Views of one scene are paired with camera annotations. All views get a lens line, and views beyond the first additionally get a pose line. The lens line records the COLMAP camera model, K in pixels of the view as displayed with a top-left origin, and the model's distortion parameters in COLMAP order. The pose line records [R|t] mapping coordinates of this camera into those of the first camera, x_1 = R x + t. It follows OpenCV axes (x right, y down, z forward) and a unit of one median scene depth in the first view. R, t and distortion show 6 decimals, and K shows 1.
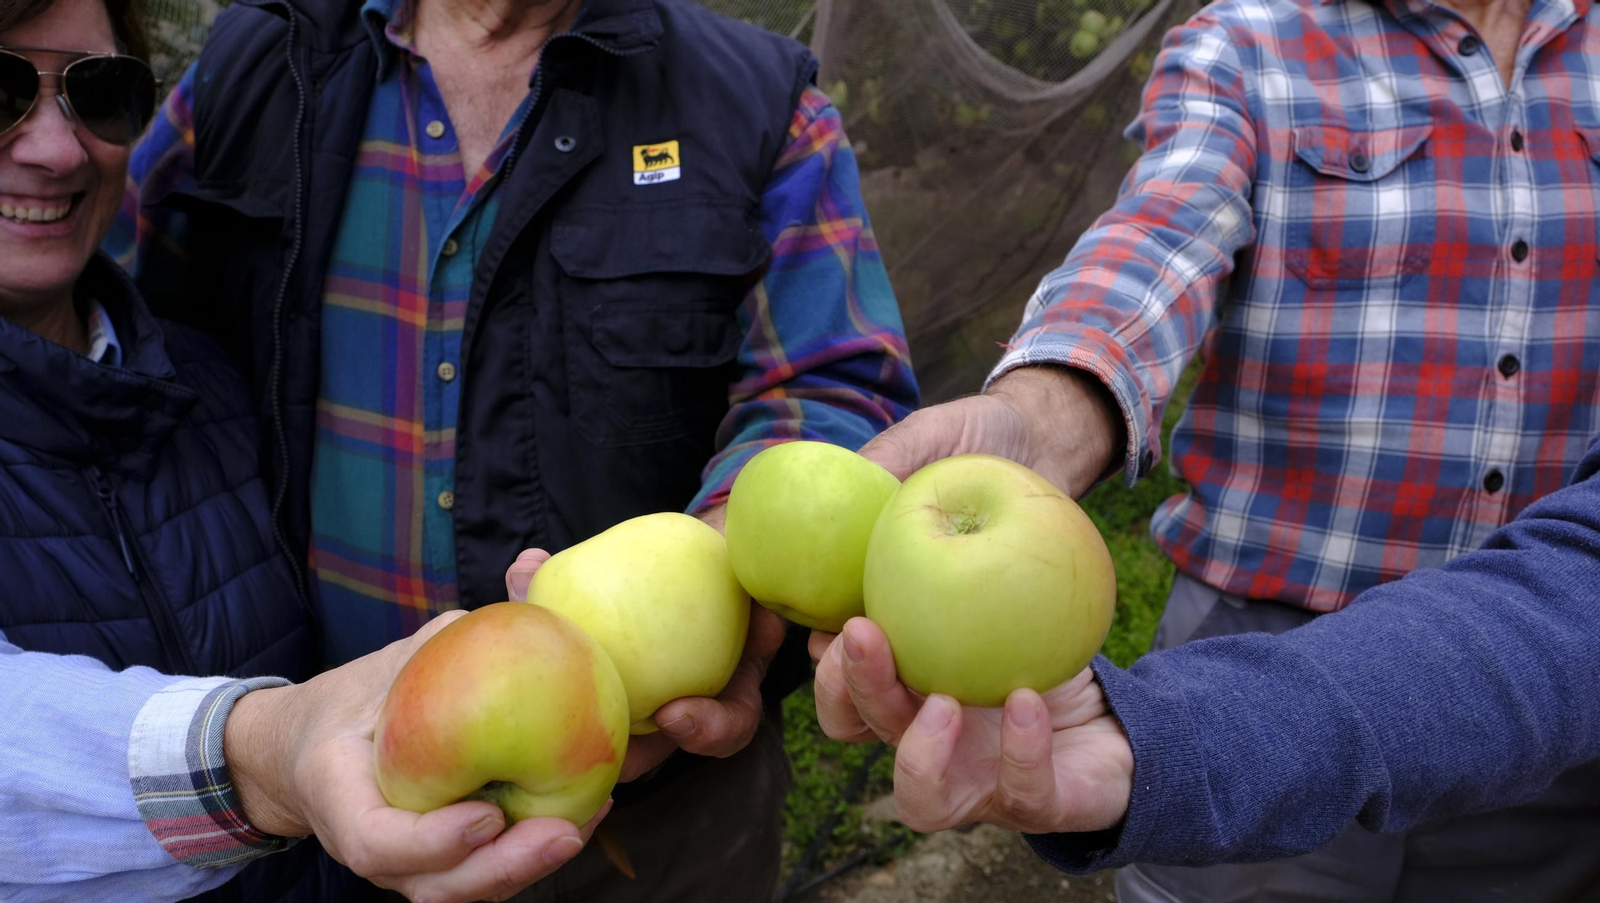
lens RADIAL K [[1214.8, 0, 800.0], [0, 1214.8, 451.5], [0, 0, 1]] dist [-0.005922, -0.008157]
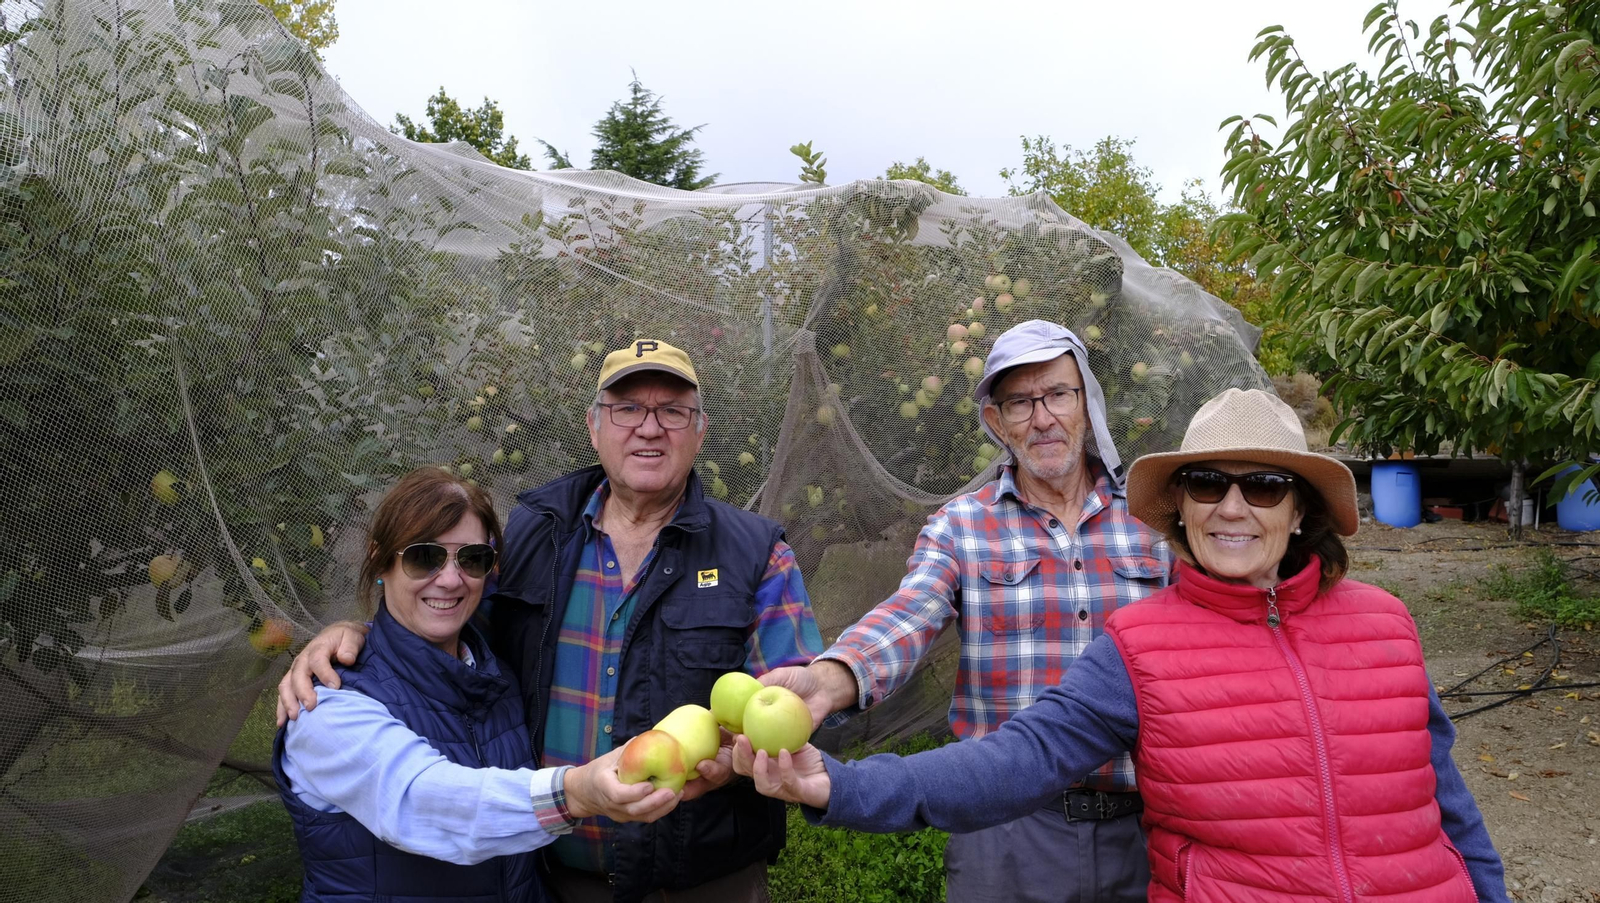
lens RADIAL K [[1140.4, 0, 800.0], [0, 1140.4, 451.5], [0, 0, 1]] dist [0.047986, 0.000336]
pose [[0.998442, -0.019039, -0.052445, 0.176464], [0.003802, 0.961009, -0.276492, 0.129090], [0.055664, 0.275862, 0.959584, -1.145054]]
